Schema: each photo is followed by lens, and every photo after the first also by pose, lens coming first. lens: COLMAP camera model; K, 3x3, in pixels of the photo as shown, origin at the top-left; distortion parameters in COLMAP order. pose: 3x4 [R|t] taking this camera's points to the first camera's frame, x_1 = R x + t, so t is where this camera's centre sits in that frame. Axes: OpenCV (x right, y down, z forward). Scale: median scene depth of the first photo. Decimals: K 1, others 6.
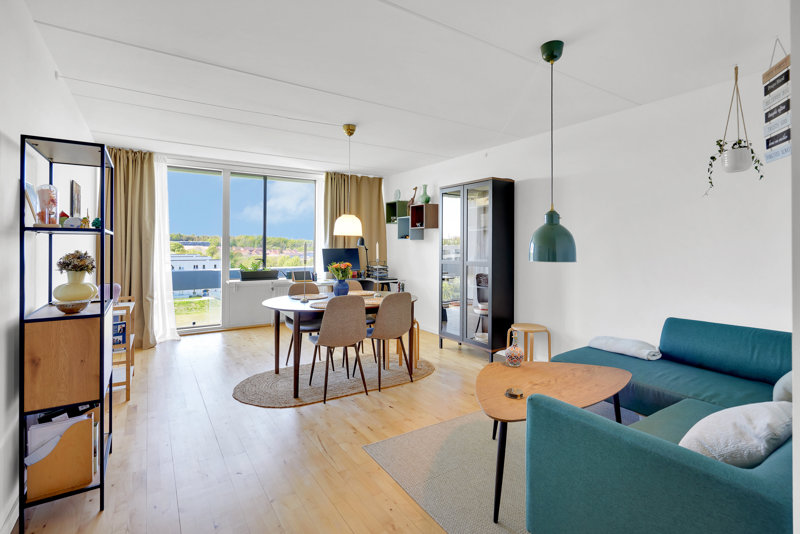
lens RADIAL K [[387.8, 0, 399.3], [0, 387.8, 244.4], [0, 0, 1]] dist [0.000168, -0.000026]
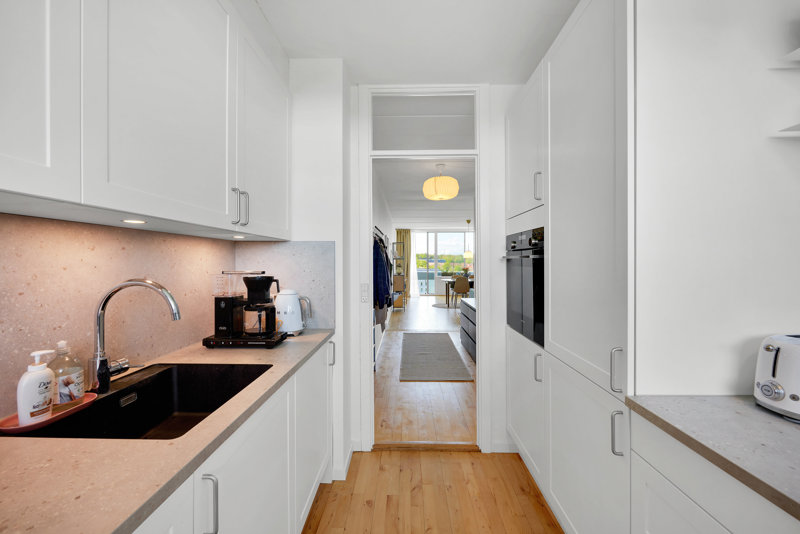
lens RADIAL K [[387.8, 0, 399.3], [0, 387.8, 244.4], [0, 0, 1]] dist [0.000168, -0.000026]
pose [[0.825359, -0.034251, -0.563568, 0.771693], [0.010597, 0.998922, -0.045190, -0.002274], [0.564508, 0.031326, 0.824833, -1.201535]]
